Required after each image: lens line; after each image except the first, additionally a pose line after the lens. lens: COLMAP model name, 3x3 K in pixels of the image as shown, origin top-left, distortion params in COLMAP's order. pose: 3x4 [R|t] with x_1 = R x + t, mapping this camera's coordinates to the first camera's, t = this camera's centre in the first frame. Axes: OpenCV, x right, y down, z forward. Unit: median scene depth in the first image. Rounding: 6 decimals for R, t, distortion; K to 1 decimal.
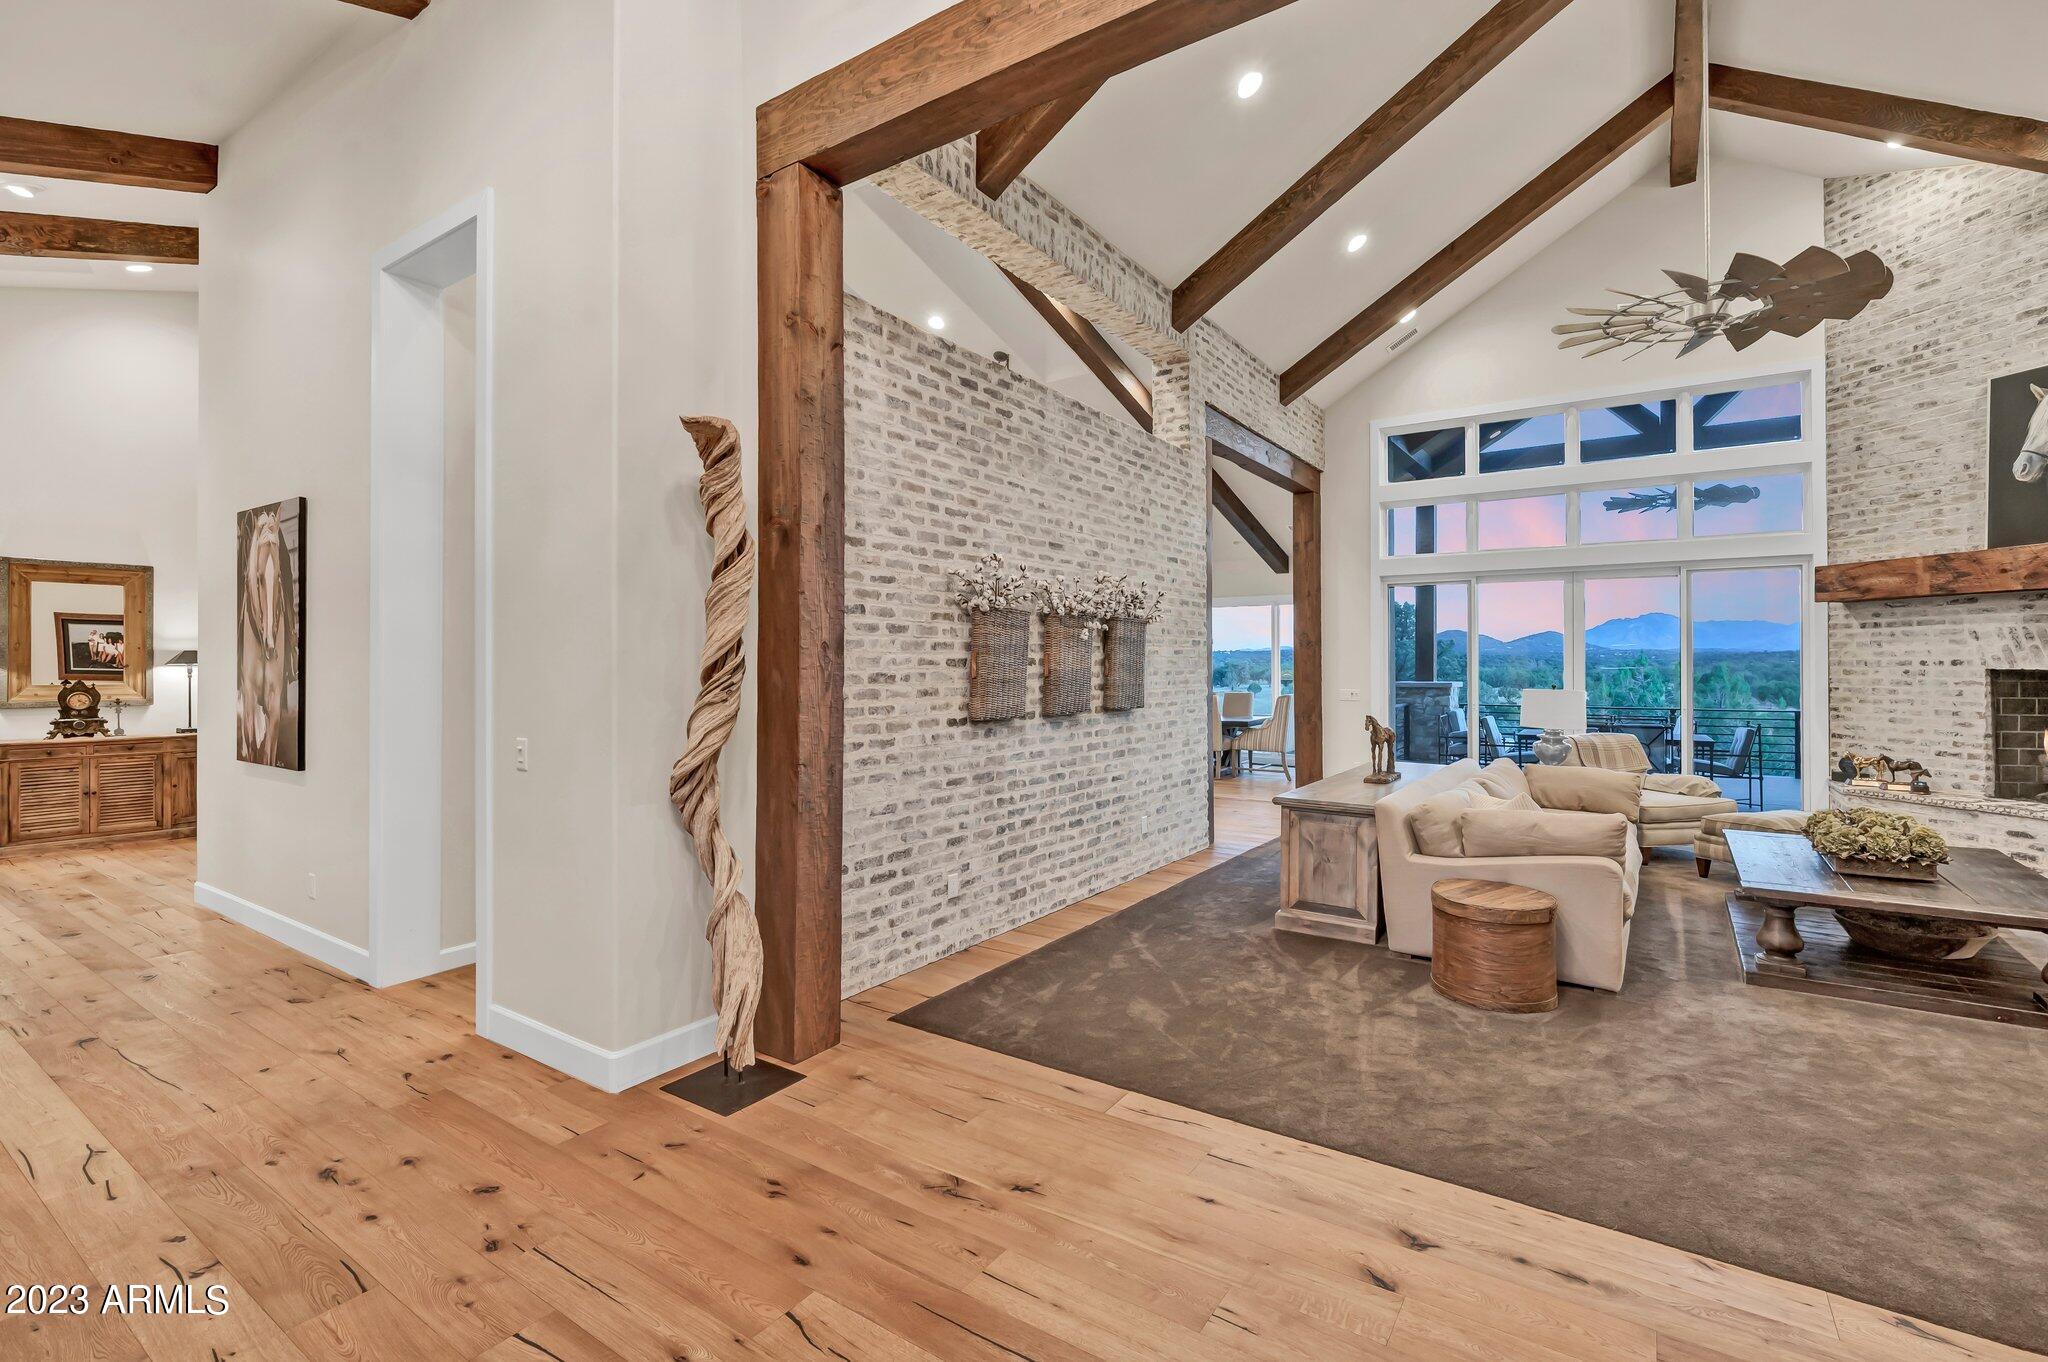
lens RADIAL K [[922.5, 0, 1026.3], [0, 922.5, 657.2], [0, 0, 1]] dist [-0.001315, 0.000389]
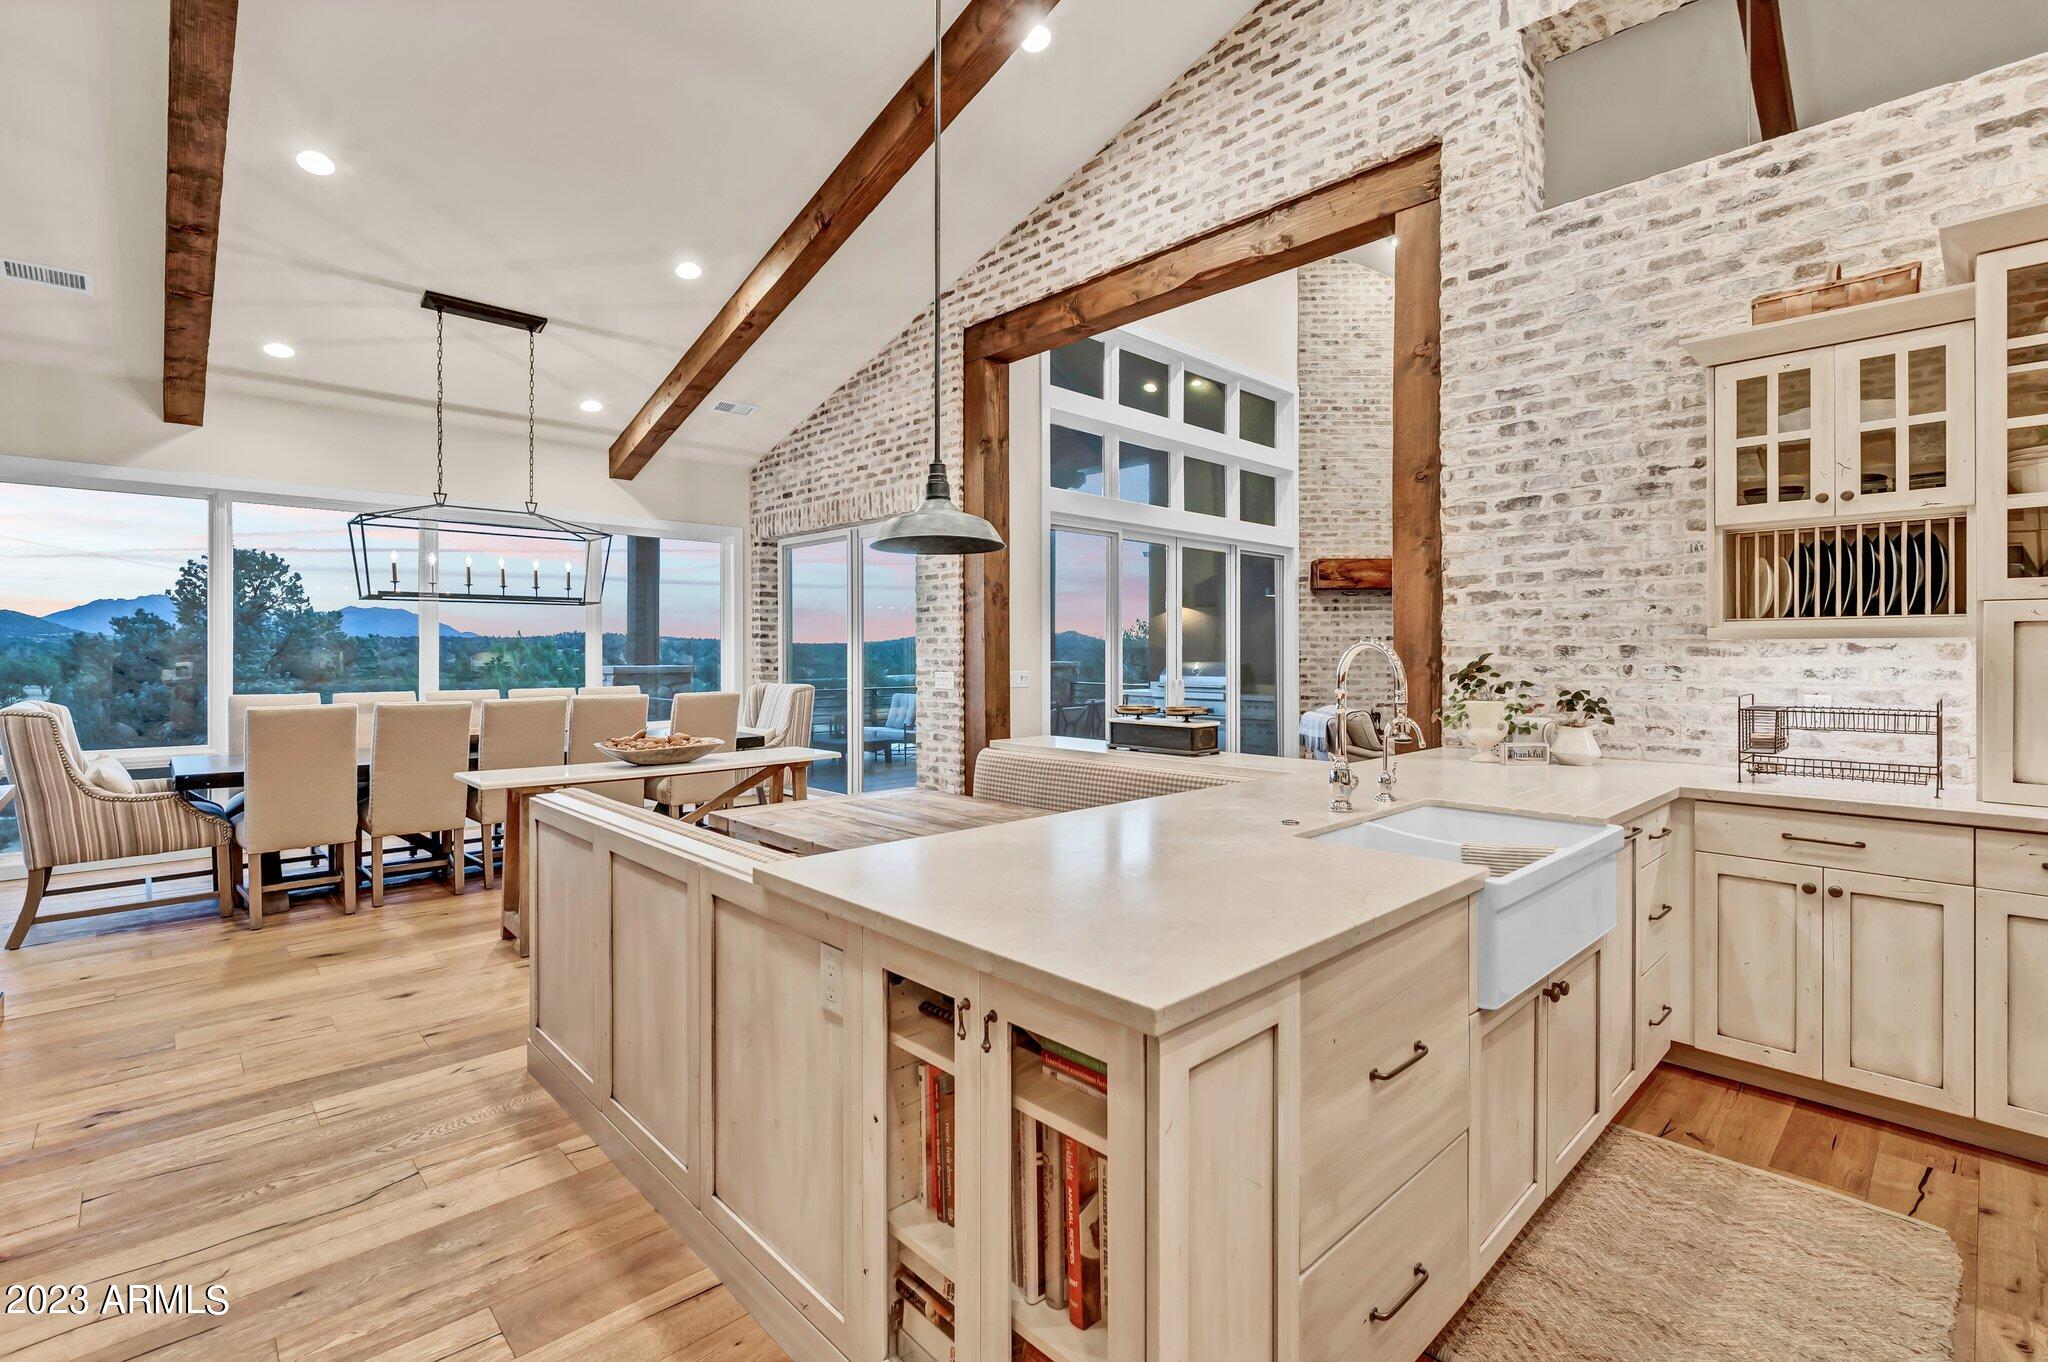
lens RADIAL K [[924.5, 0, 1026.4], [0, 924.5, 650.6], [0, 0, 1]] dist [-0.000145, -0.001233]
pose [[0.212852, 0.002592, 0.977081, -0.455138], [-0.007158, 0.999974, -0.001093, 0.029804], [-0.977058, -0.006761, 0.212865, 1.233024]]
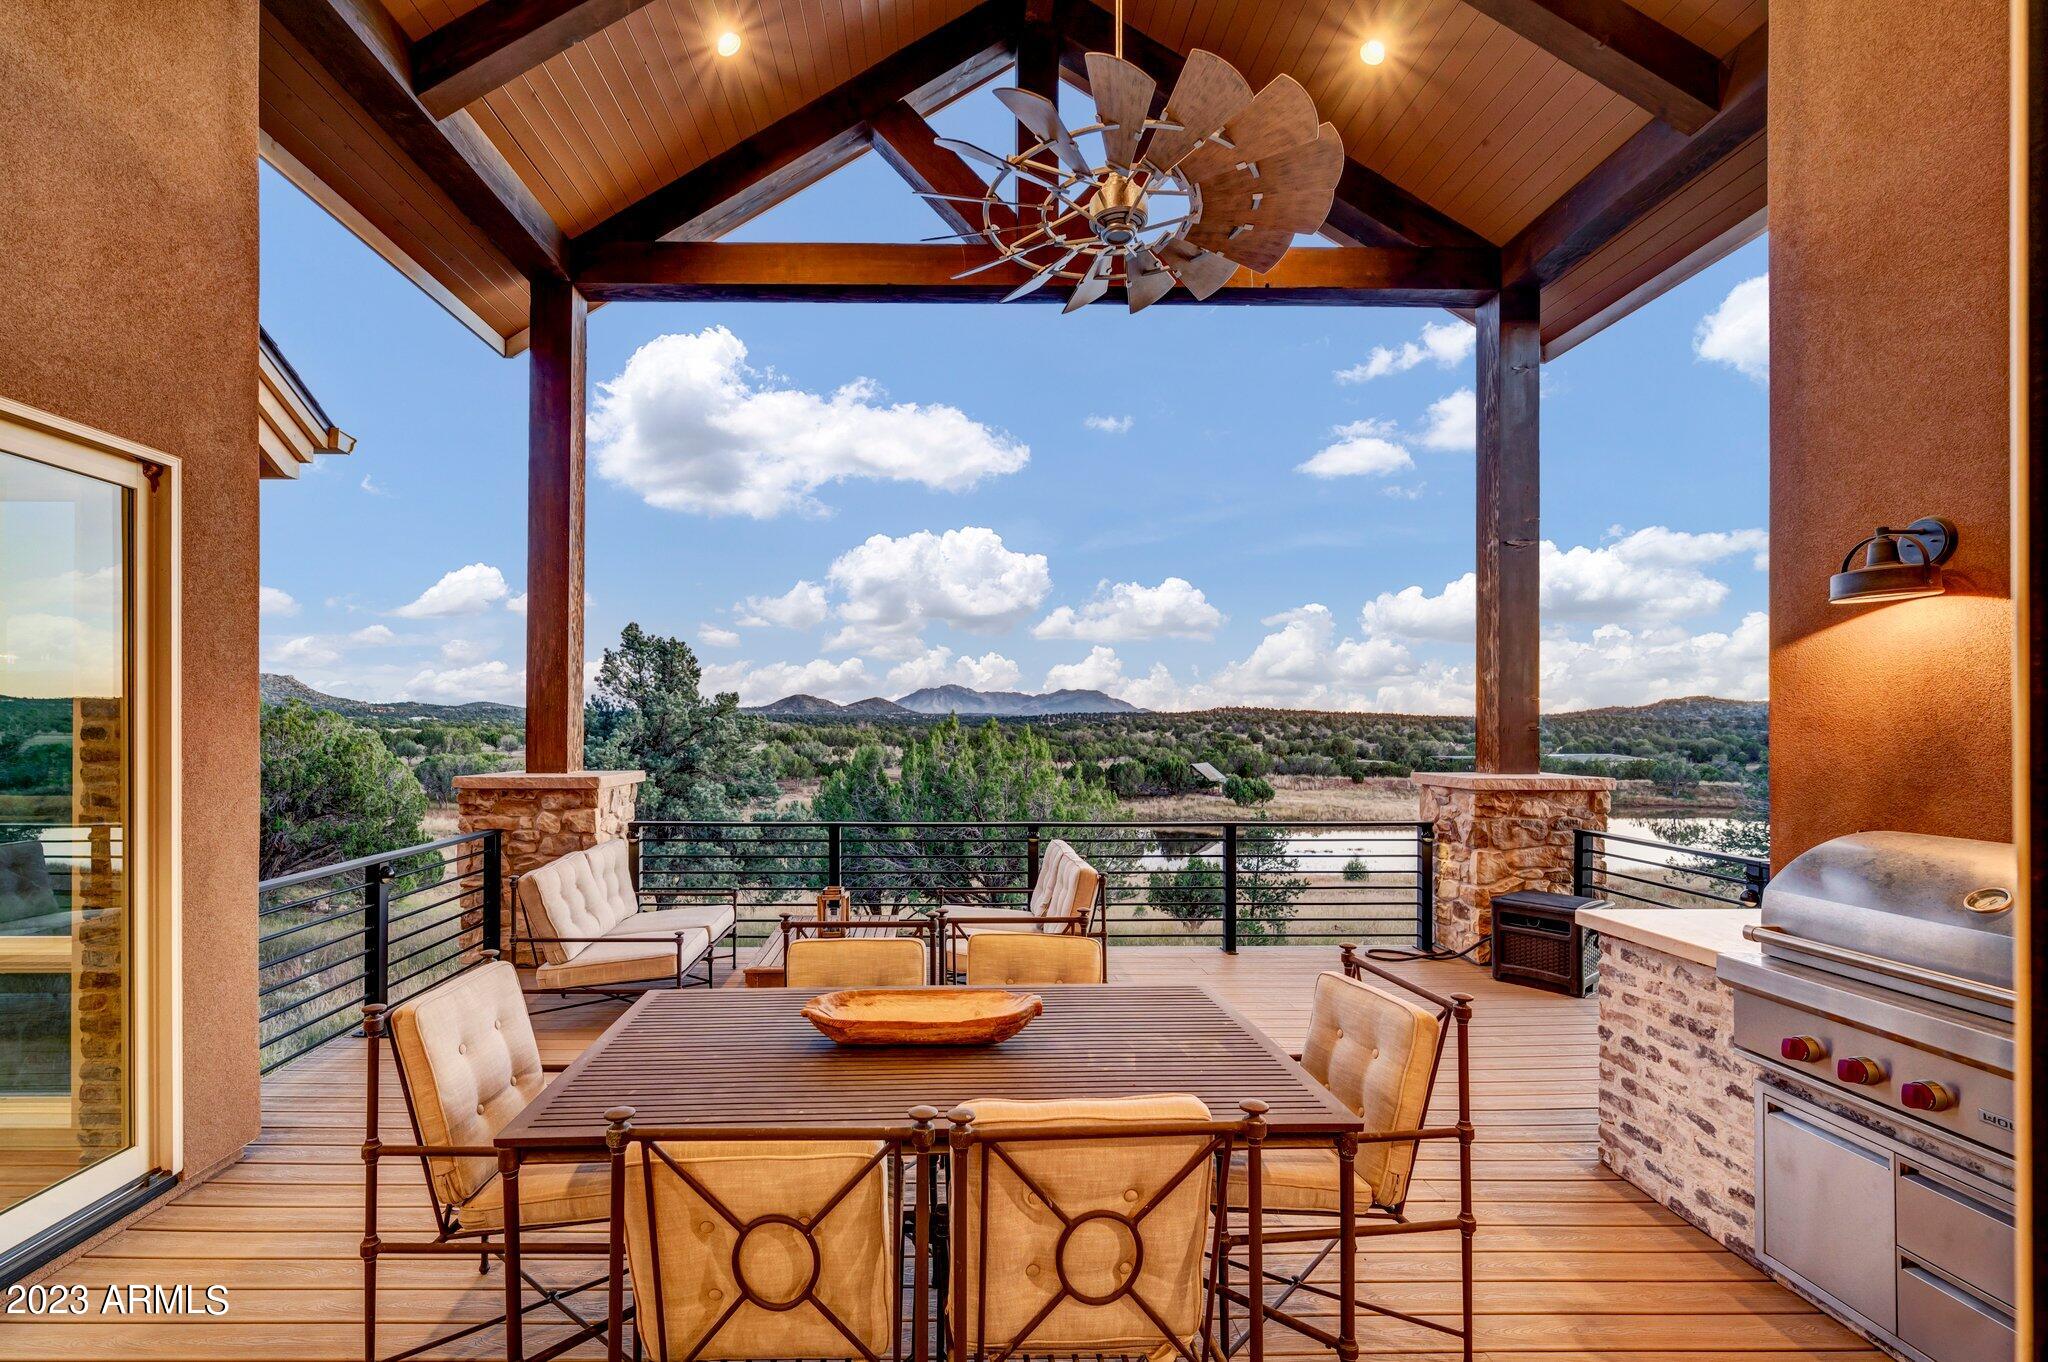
lens RADIAL K [[896.8, 0, 966.1], [0, 896.8, 723.9], [0, 0, 1]] dist [-0.000576, 0.000039]
pose [[0.816190, 0.002905, 0.577776, 0.776212], [-0.006625, 0.999969, 0.004331, 0.002023], [-0.577745, -0.007362, 0.816184, 1.233179]]
